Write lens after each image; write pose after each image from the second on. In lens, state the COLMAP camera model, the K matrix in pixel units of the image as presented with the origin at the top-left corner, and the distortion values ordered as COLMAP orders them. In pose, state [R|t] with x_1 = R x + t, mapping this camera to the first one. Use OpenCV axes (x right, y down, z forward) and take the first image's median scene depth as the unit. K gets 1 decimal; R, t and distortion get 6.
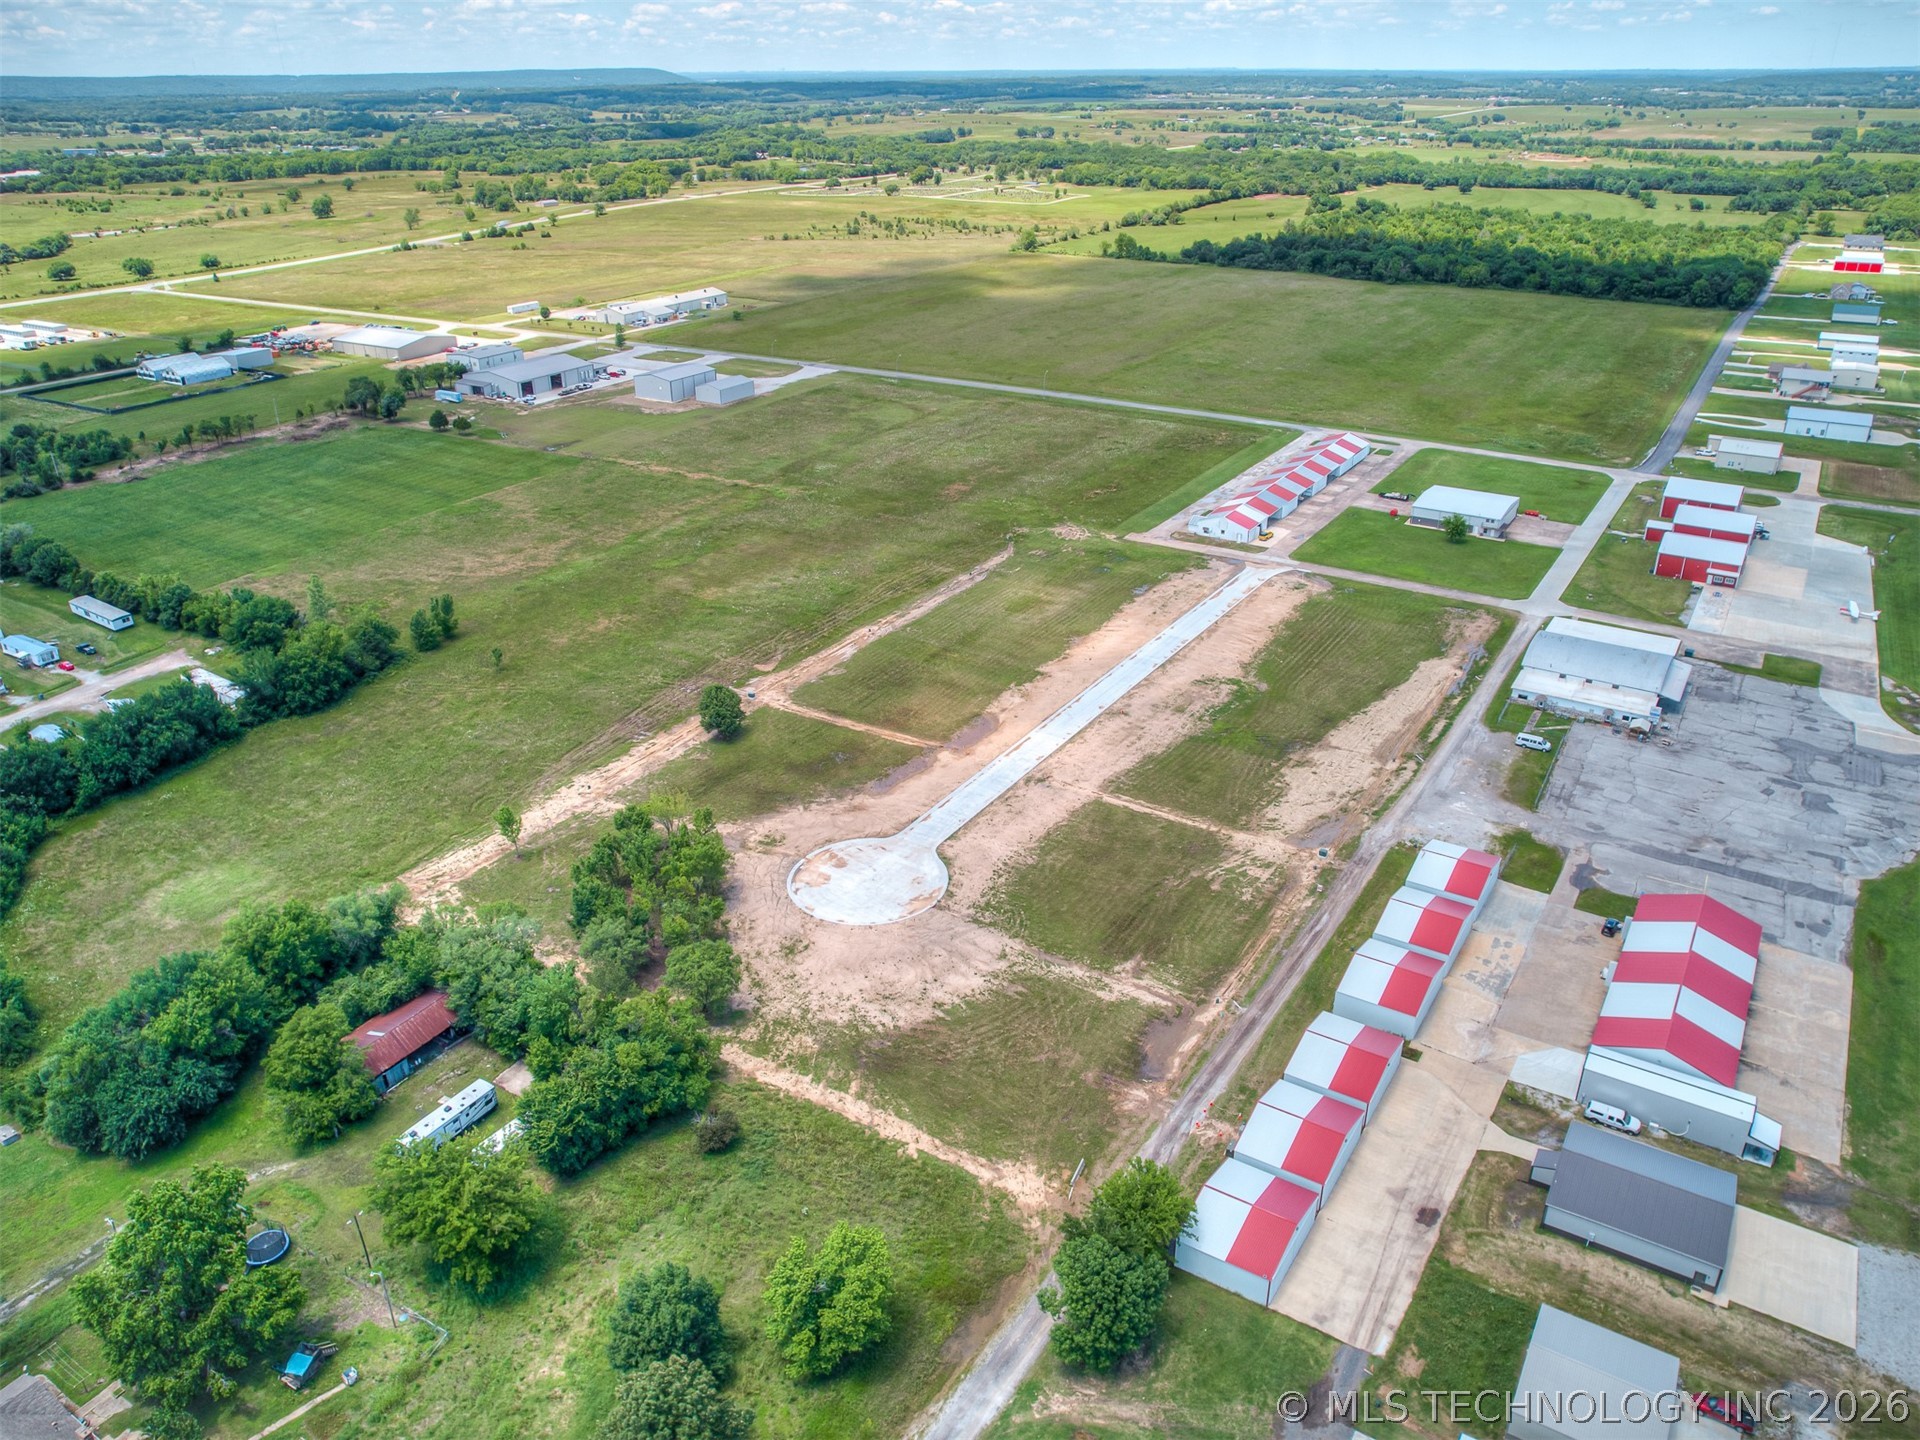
lens RADIAL K [[1374.9, 0, 959.2], [0, 1374.9, 725.6], [0, 0, 1]] dist [-0.071096, 0.055712]
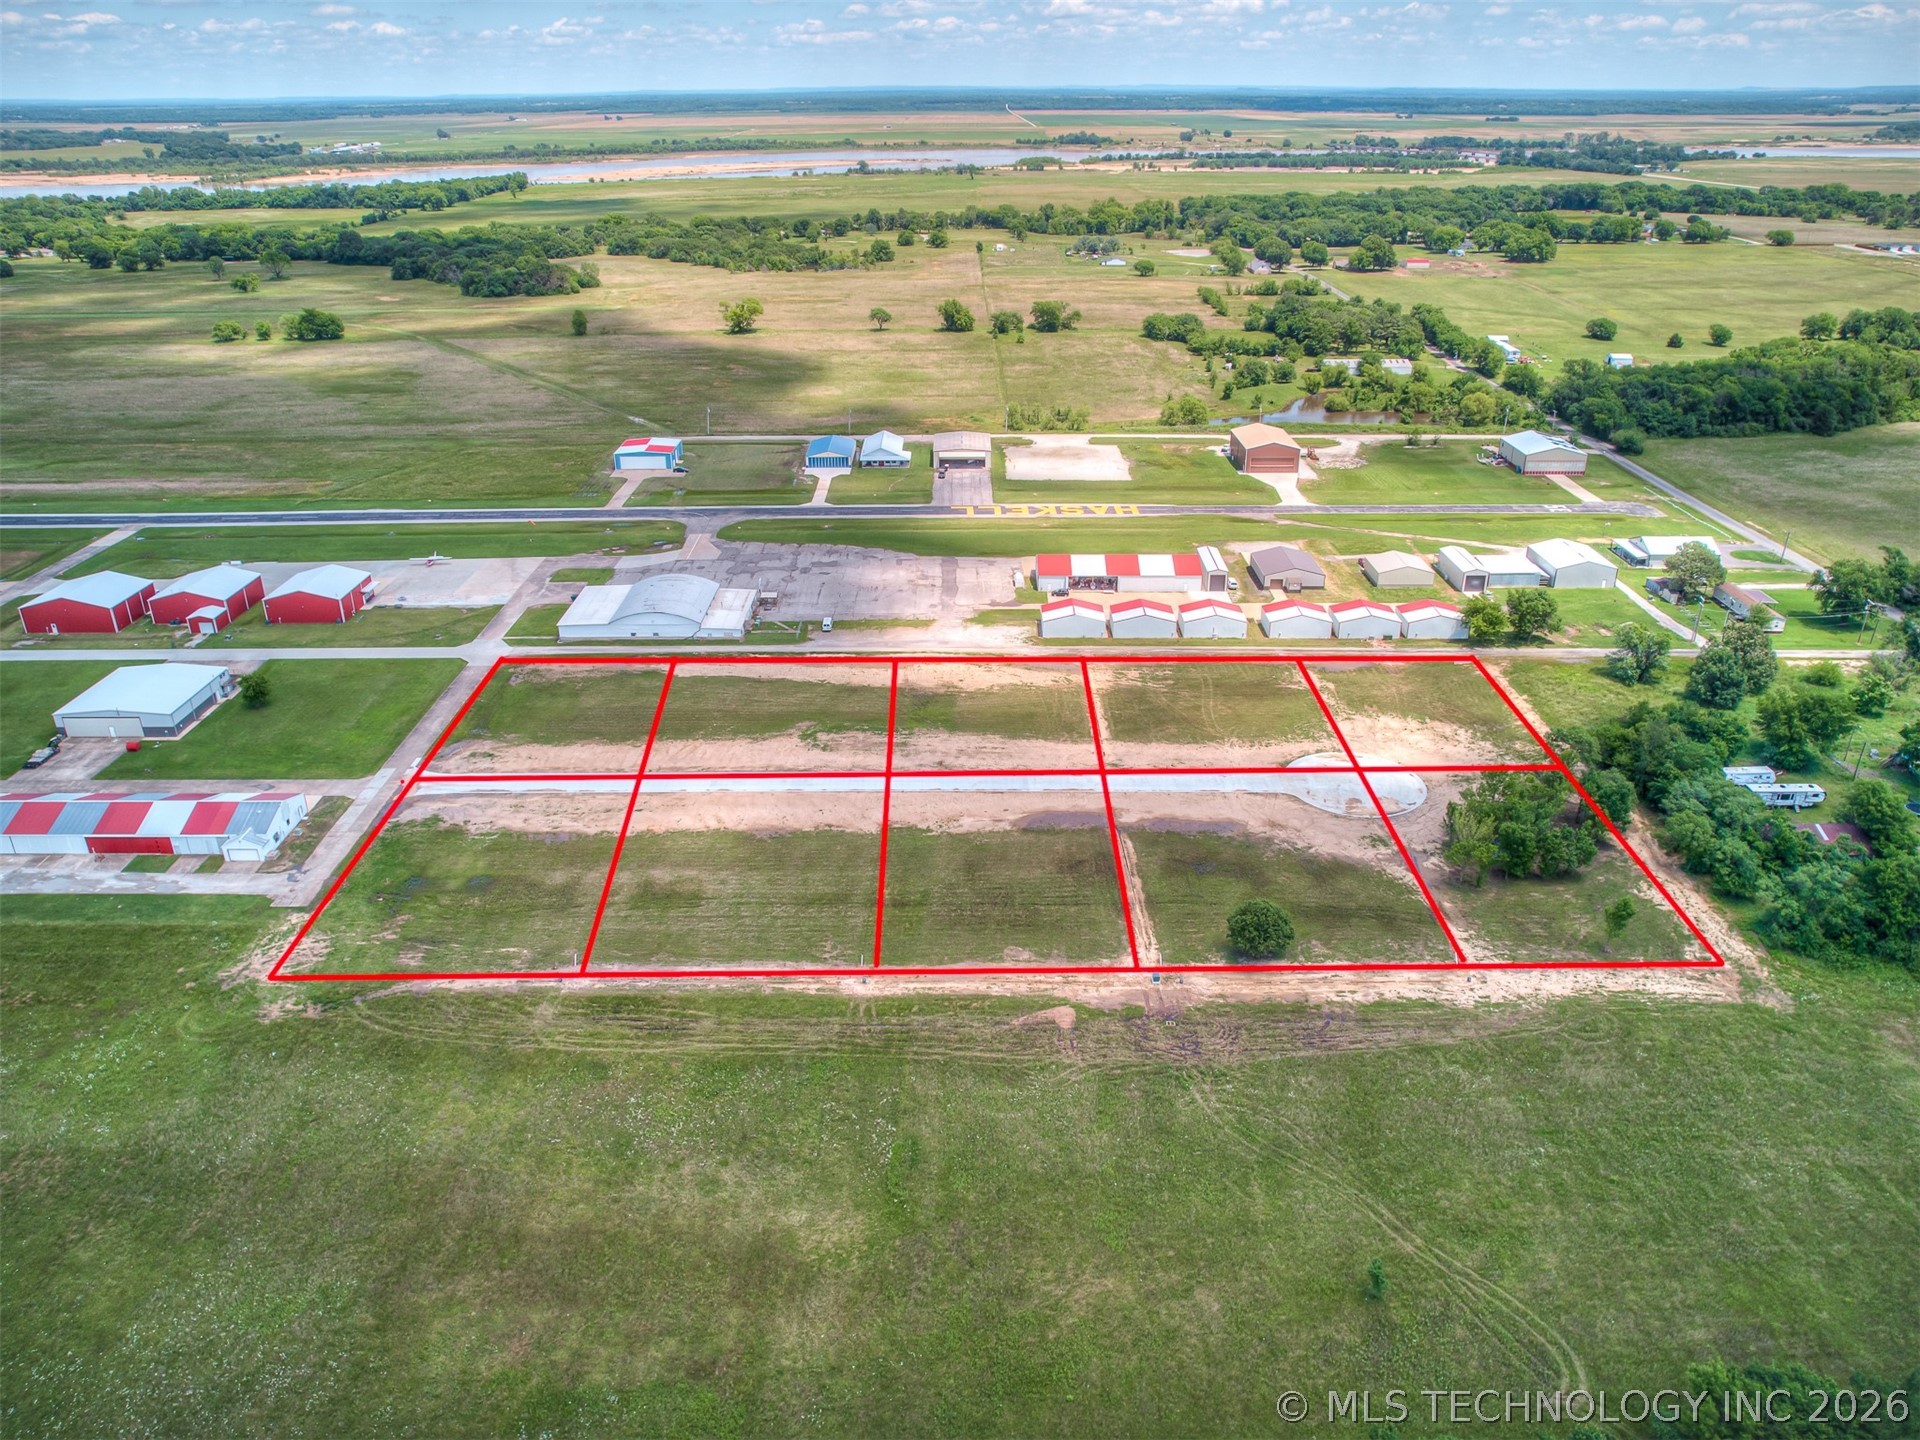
lens RADIAL K [[1374.9, 0, 951.9], [0, 1374.9, 720.7], [0, 0, 1]] dist [-0.071096, 0.055712]
pose [[-0.523694, -0.351887, 0.775835, -0.512385], [0.382559, 0.716575, 0.583239, -0.487693], [-0.761179, 0.602242, -0.240648, 1.008588]]
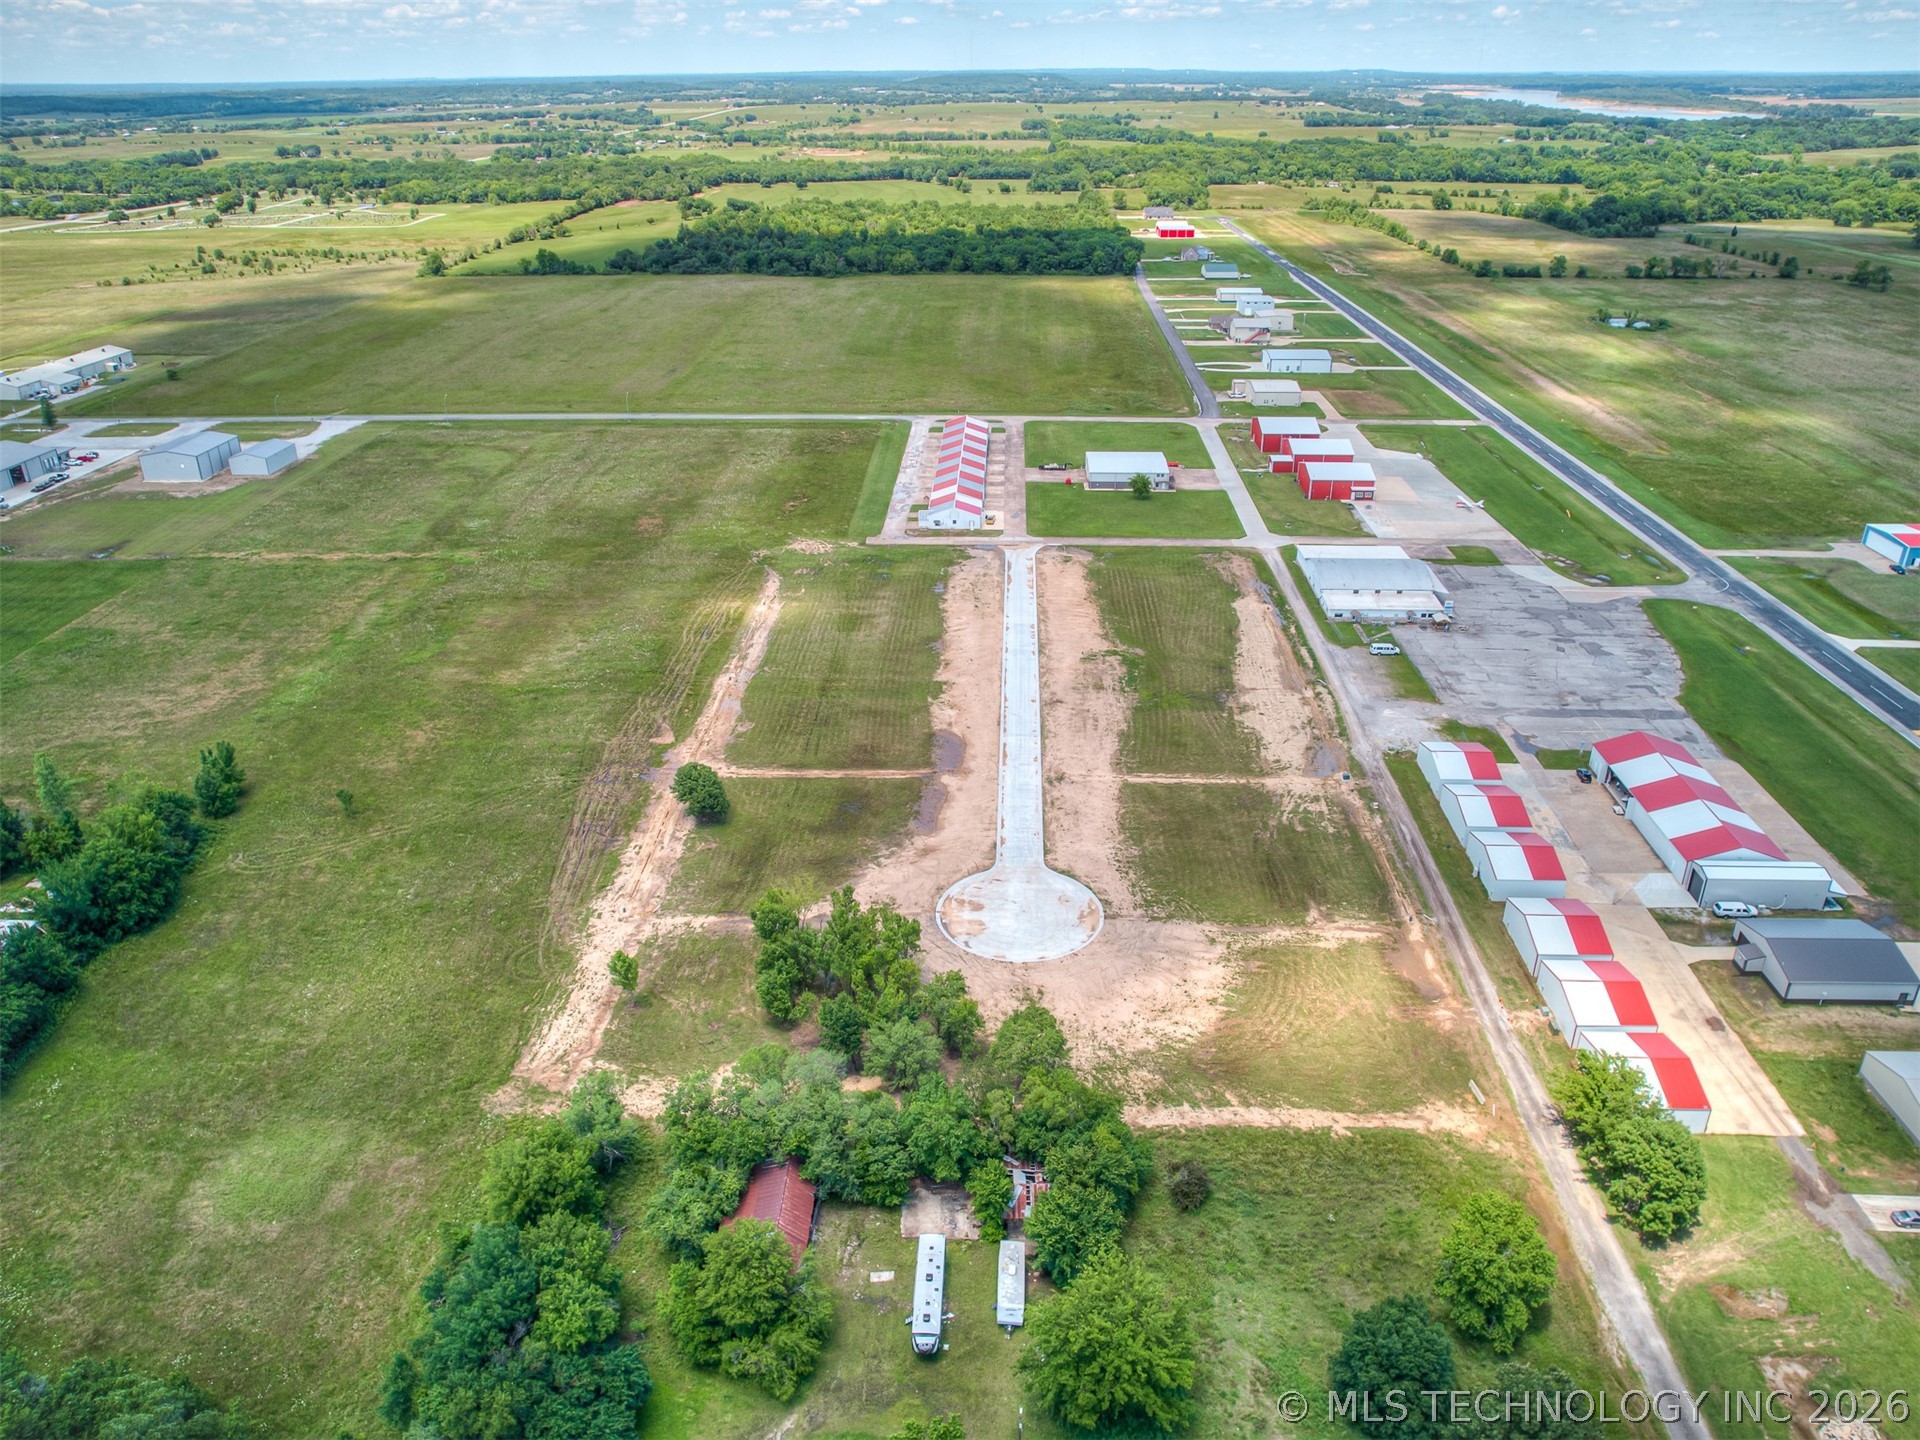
lens RADIAL K [[1374.9, 0, 958.0], [0, 1374.9, 718.2], [0, 0, 1]] dist [-0.071096, 0.055712]
pose [[0.866838, -0.214454, 0.450112, -0.340440], [0.218414, 0.974871, 0.043845, -0.048520], [-0.448204, 0.060305, 0.891895, 0.103140]]
